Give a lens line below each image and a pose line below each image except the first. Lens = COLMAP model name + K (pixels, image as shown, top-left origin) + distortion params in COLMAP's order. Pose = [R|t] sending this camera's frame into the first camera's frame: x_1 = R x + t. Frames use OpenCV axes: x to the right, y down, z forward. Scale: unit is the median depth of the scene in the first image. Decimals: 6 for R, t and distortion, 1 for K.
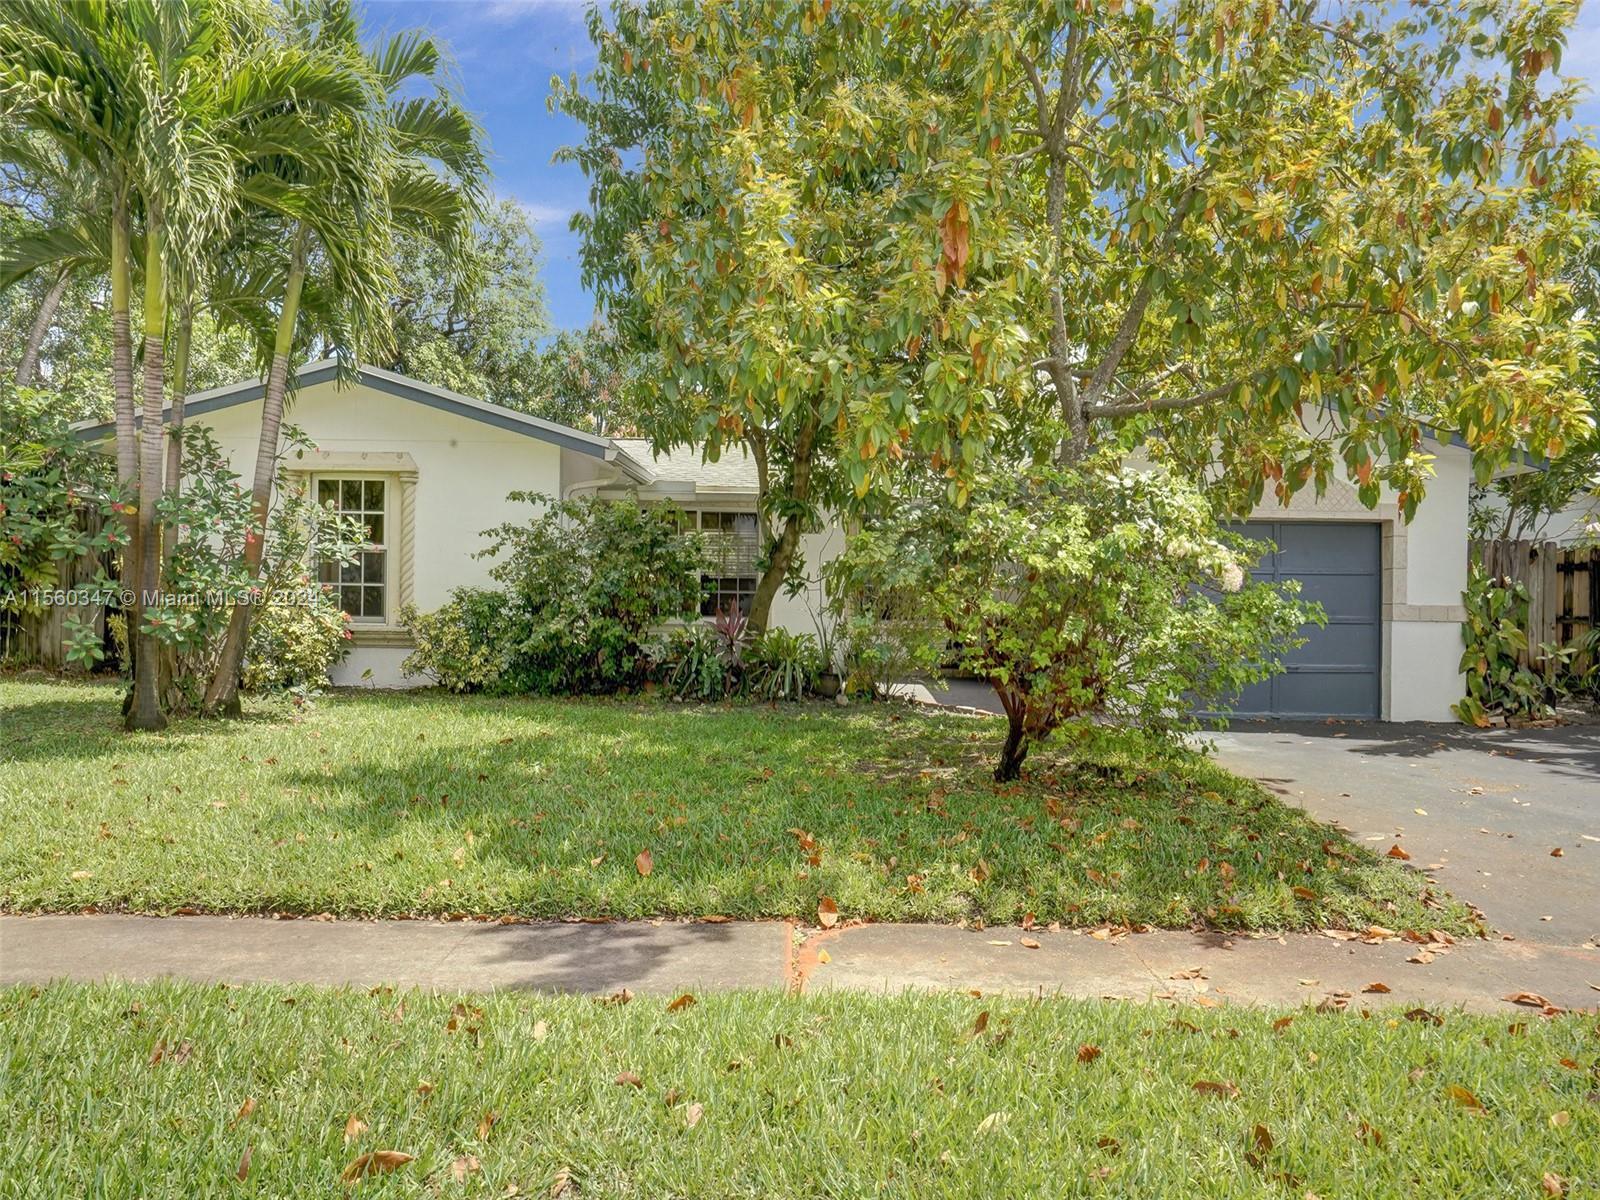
lens RADIAL K [[1164.3, 0, 800.0], [0, 1164.3, 600.0], [0, 0, 1]] dist [0.002274, 0.000760]
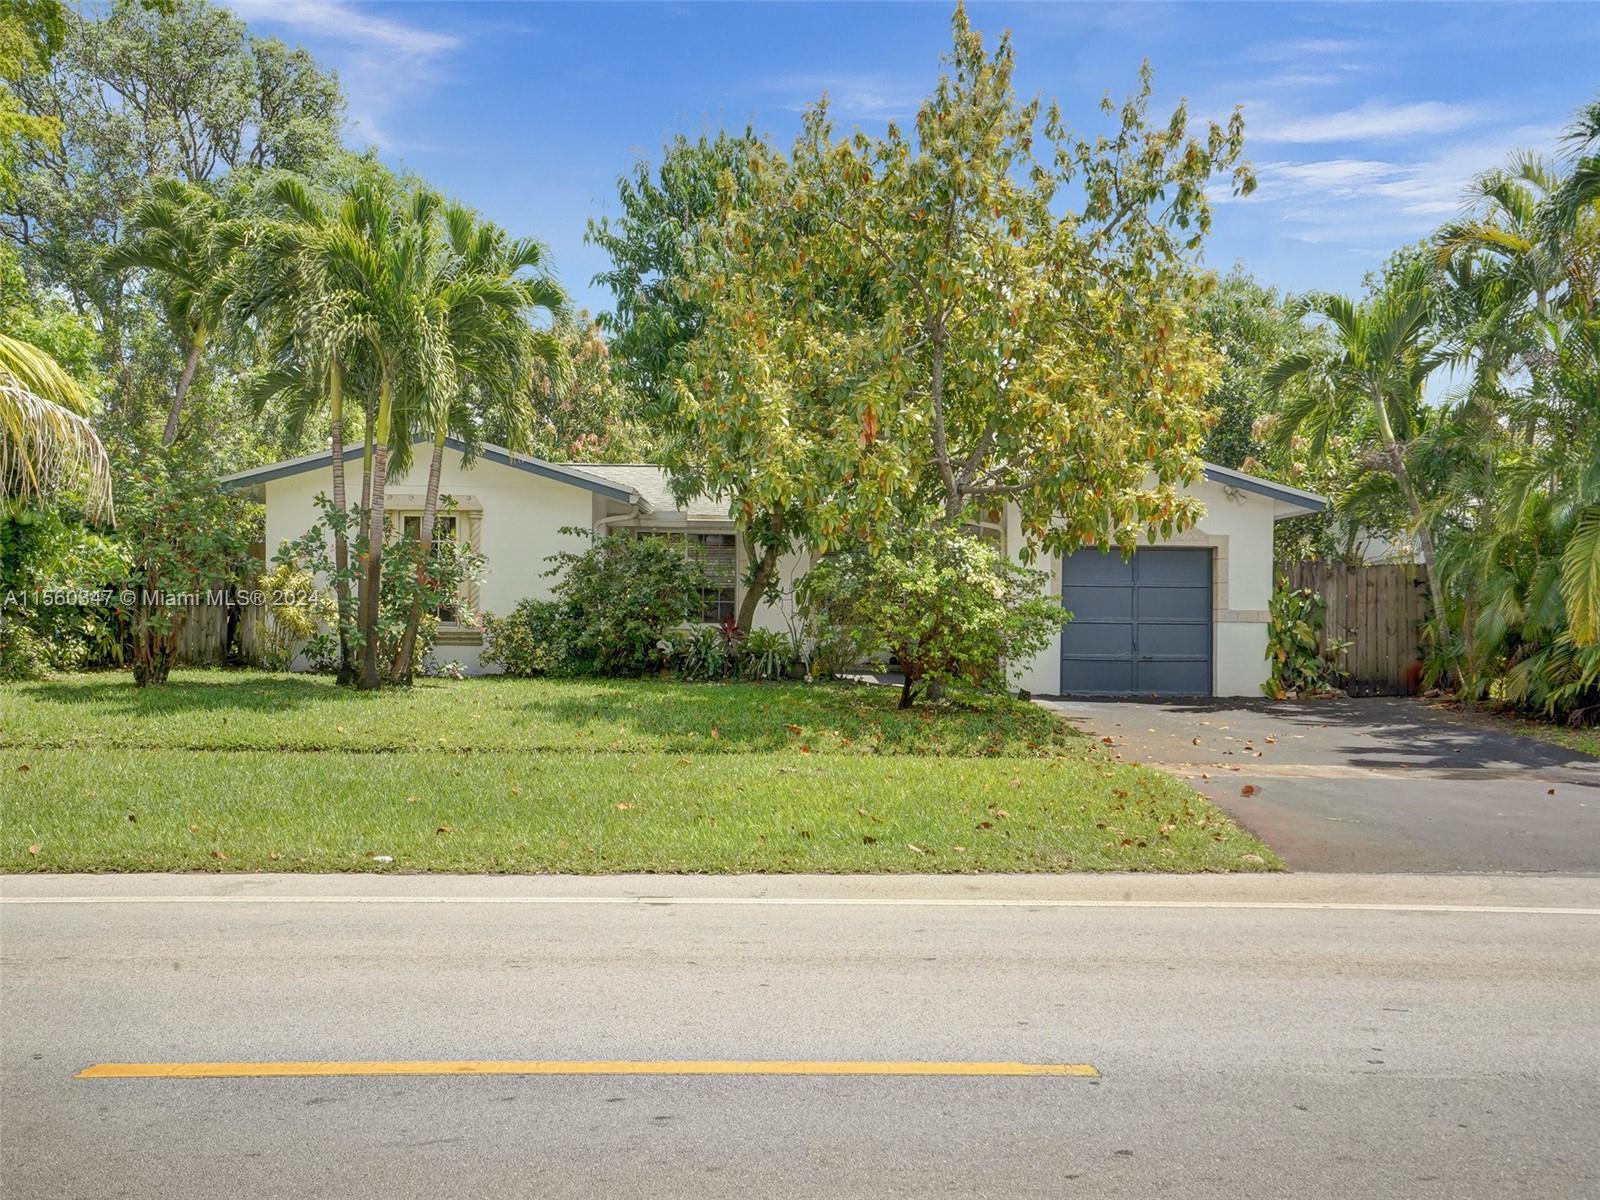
lens RADIAL K [[1755.9, 0, 800.0], [0, 1755.9, 600.0], [0, 0, 1]] dist [0.015093, 0.195051]
pose [[0.999301, -0.002576, 0.037290, -0.049476], [0.002852, 0.999969, -0.007330, 0.006397], [-0.037270, 0.007431, 0.999278, -1.039308]]
